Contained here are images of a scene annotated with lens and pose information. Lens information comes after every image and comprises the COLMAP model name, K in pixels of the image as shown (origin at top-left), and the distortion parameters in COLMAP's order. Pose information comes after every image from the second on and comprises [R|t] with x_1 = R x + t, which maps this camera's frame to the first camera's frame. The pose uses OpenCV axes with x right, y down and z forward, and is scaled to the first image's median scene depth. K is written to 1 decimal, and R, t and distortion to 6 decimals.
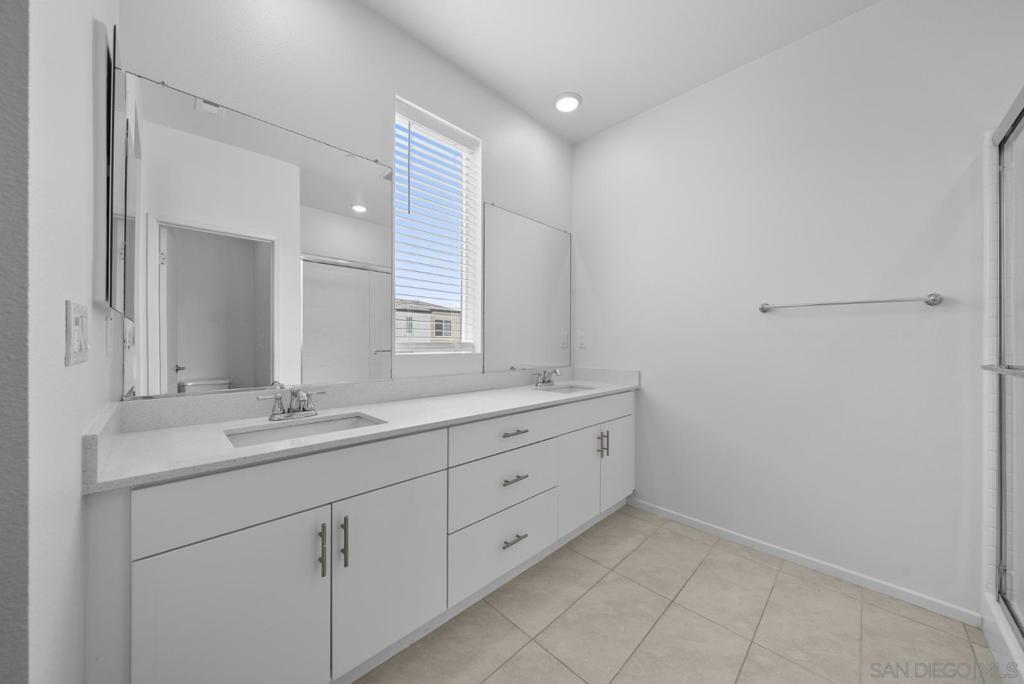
lens RADIAL K [[350.9, 0, 515.3], [0, 350.9, 340.4], [0, 0, 1]] dist [-0.000574, -0.000117]
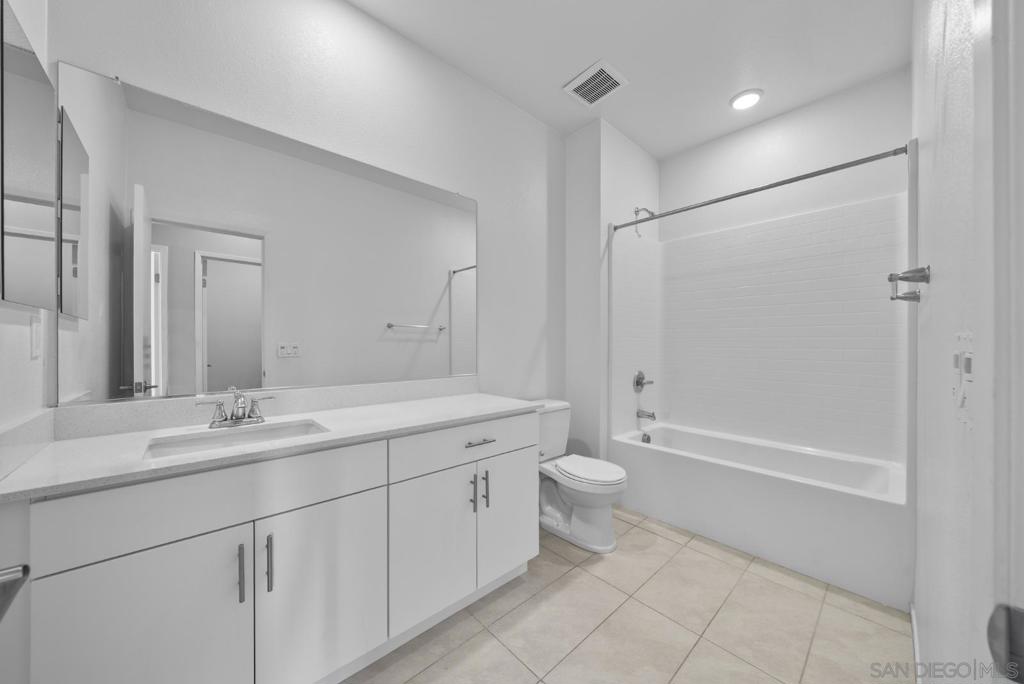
lens RADIAL K [[348.2, 0, 484.0], [0, 348.2, 340.4], [0, 0, 1]] dist [-0.021802, -0.000135]
pose [[0.995345, -0.011876, -0.095637, 0.096206], [0.011488, 0.999923, -0.004601, 0.001882], [0.095684, 0.003481, 0.995406, 0.095808]]
